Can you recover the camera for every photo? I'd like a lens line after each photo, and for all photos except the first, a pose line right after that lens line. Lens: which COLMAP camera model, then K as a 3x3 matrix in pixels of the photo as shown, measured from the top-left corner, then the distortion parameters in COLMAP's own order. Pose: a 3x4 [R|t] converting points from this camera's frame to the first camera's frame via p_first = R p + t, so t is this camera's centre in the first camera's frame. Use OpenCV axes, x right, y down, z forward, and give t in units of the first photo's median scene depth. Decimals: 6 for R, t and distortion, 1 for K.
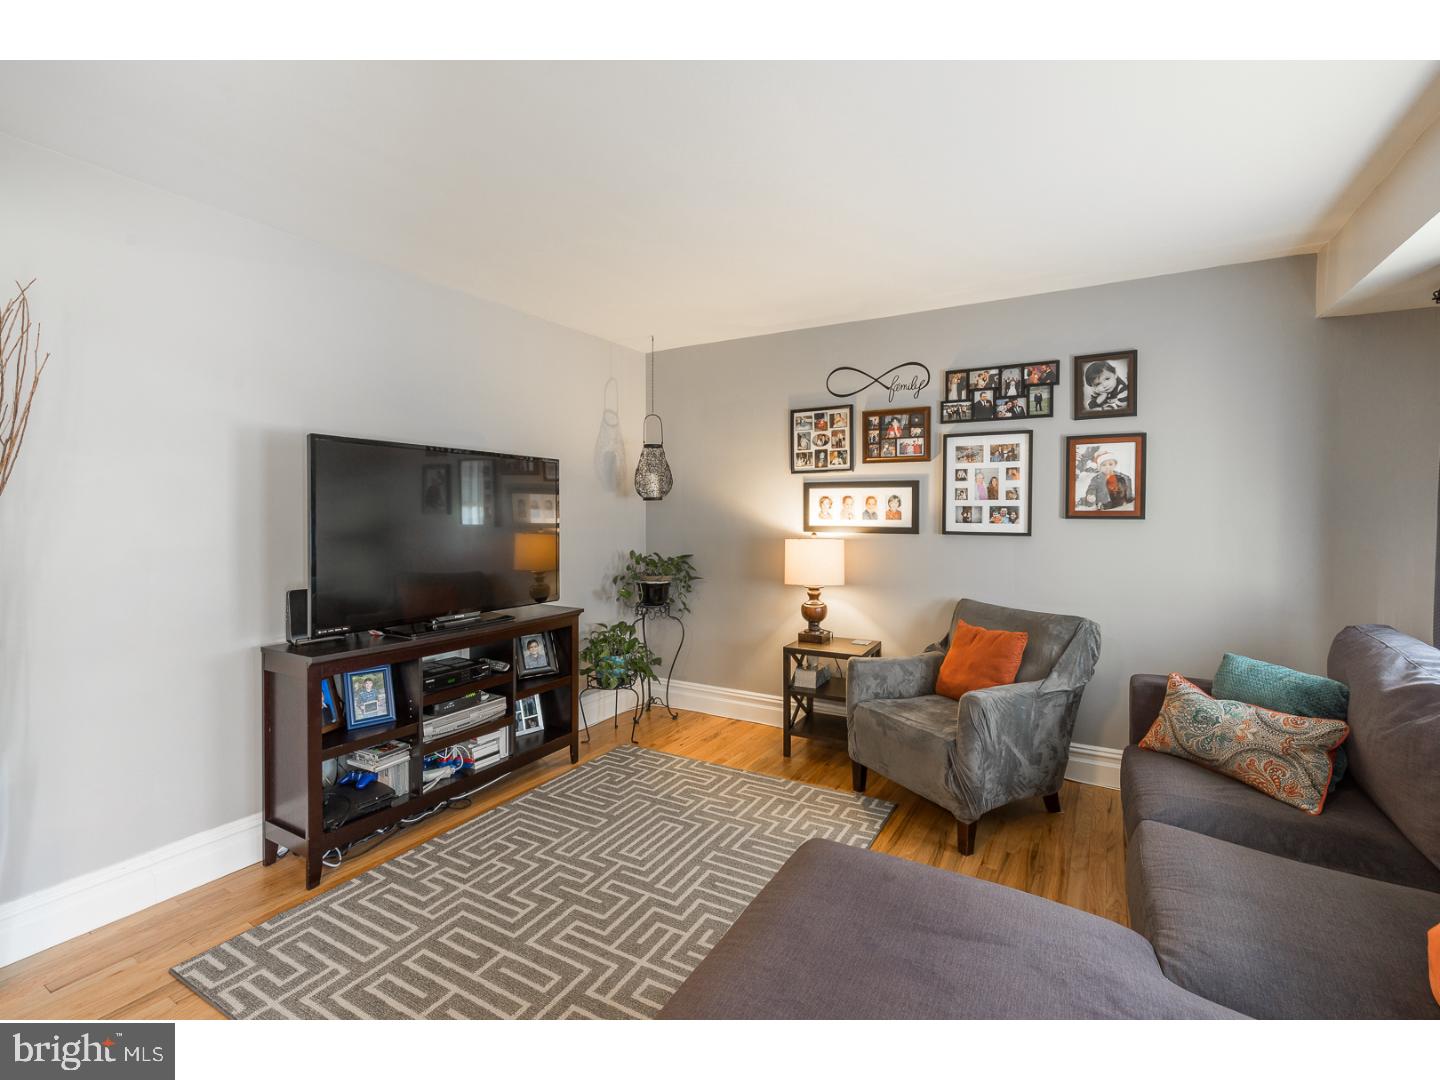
lens RADIAL K [[653.6, 0, 713.6], [0, 653.6, 525.0], [0, 0, 1]] dist [-0.001181, 0.000072]
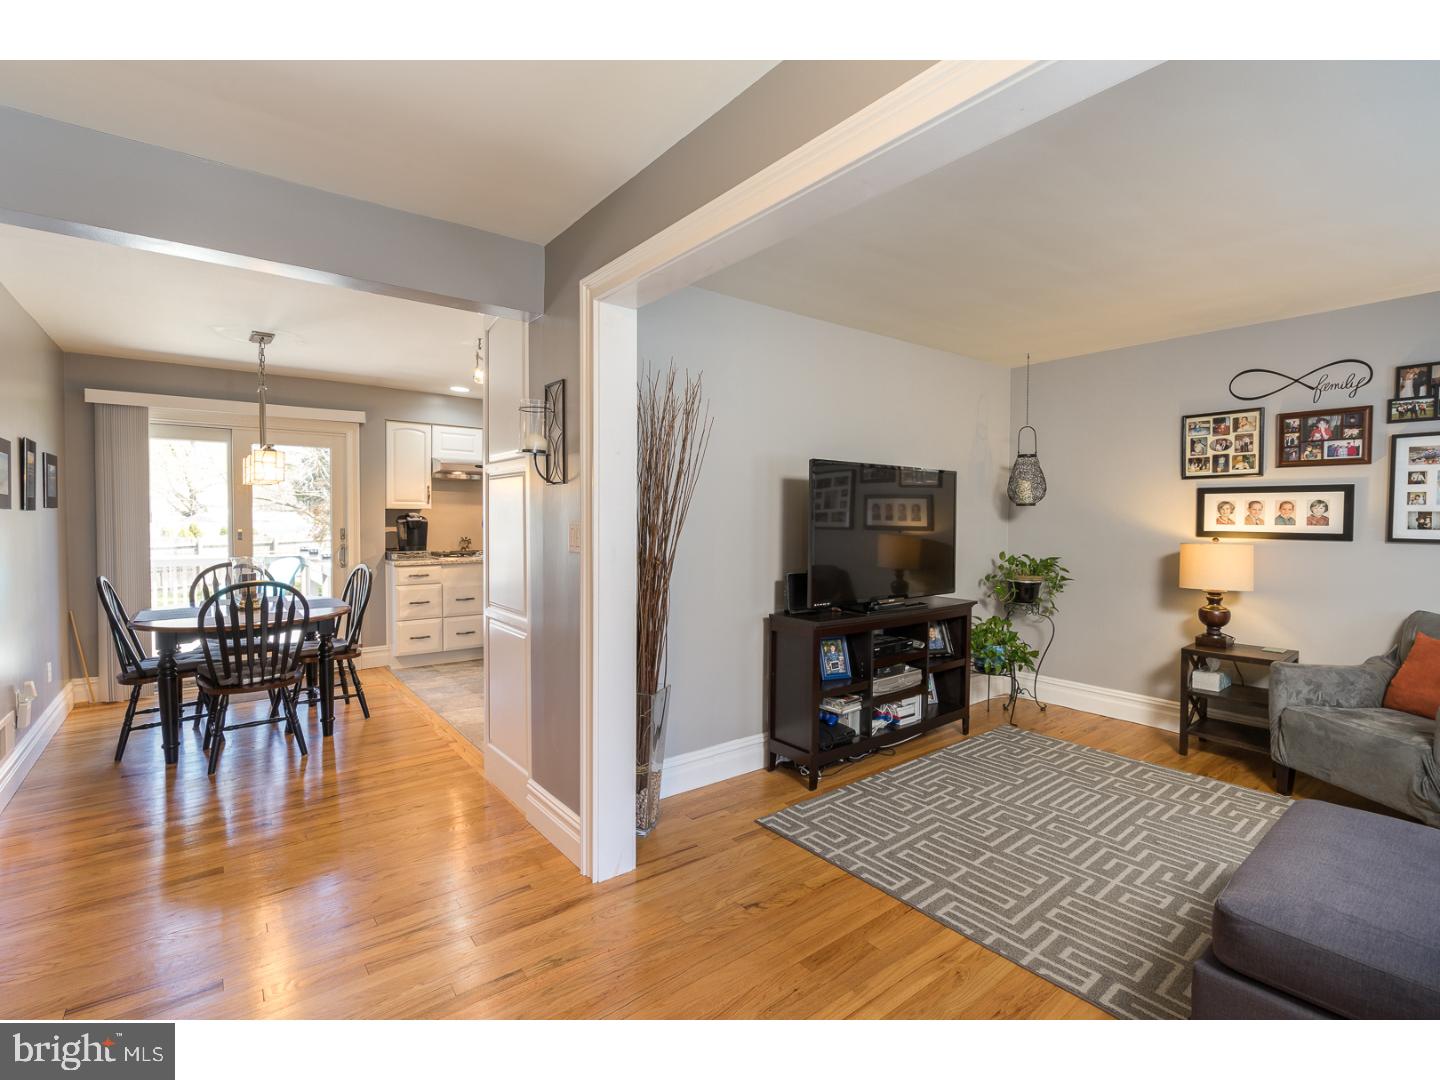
lens RADIAL K [[657.1, 0, 710.2], [0, 657.1, 535.8], [0, 0, 1]] dist [0.001420, 0.000539]
pose [[0.927824, 0.012517, -0.372807, -0.209059], [-0.008606, 0.999889, 0.012152, 0.002974], [0.372918, -0.008066, 0.927829, -0.250191]]
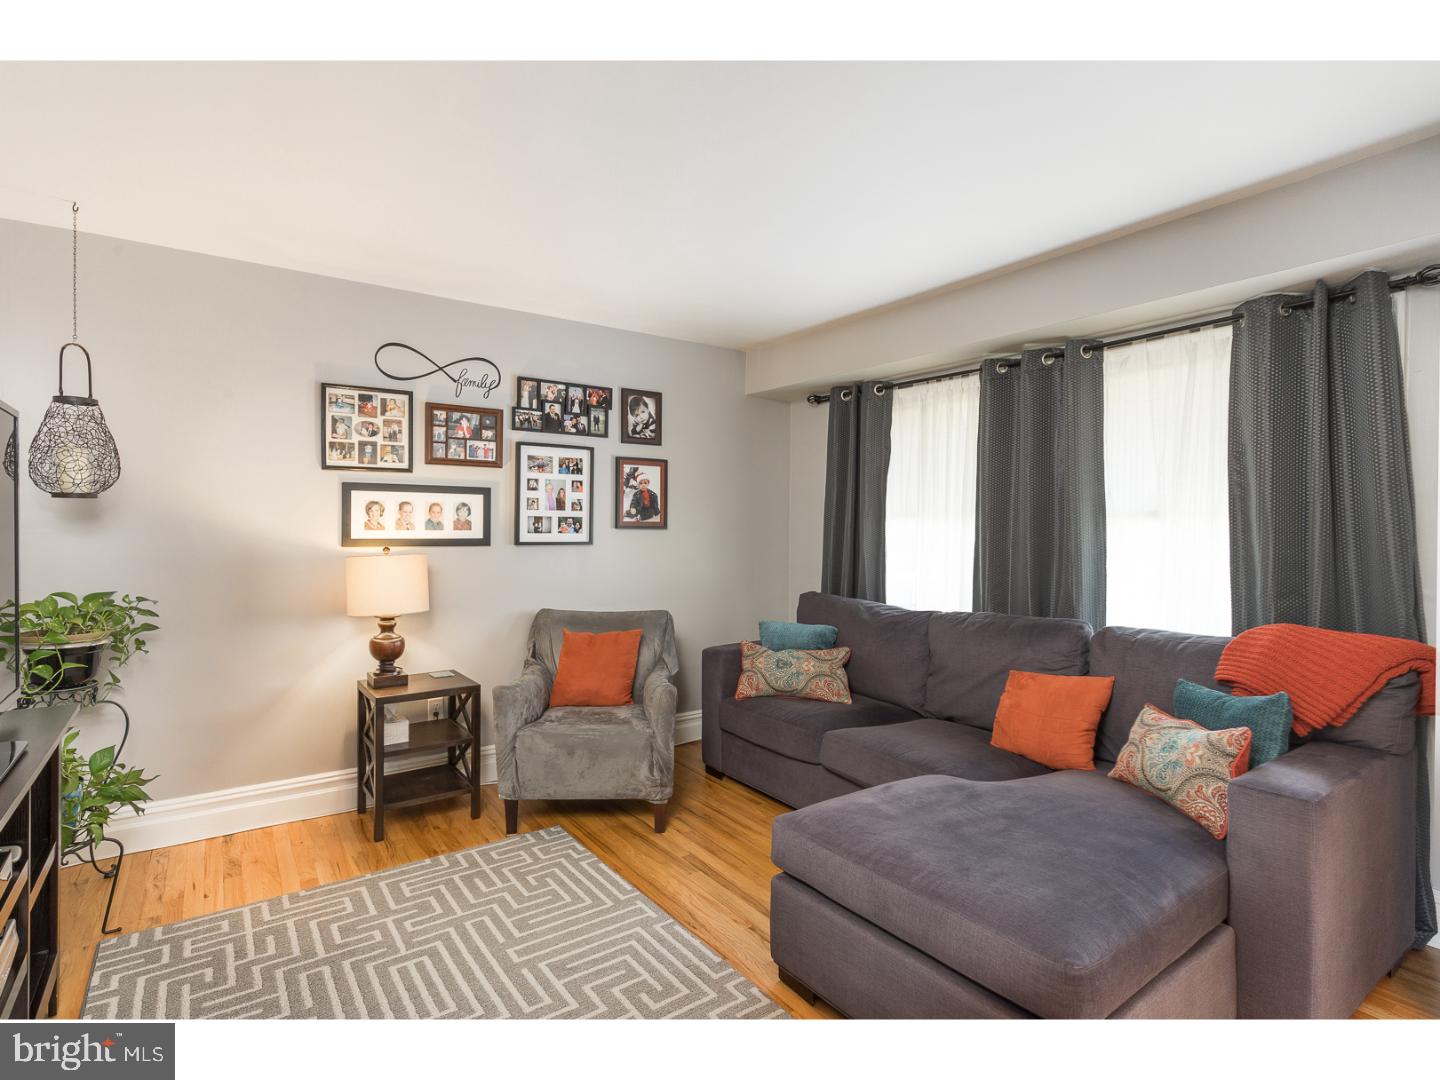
lens RADIAL K [[724.9, 0, 715.2], [0, 724.9, 534.7], [0, 0, 1]] dist [0.000106, 0.000466]
pose [[0.419237, -0.010883, 0.907811, -0.518910], [0.014013, 0.999887, 0.005516, -0.003198], [-0.907769, 0.010409, 0.419342, 0.301677]]
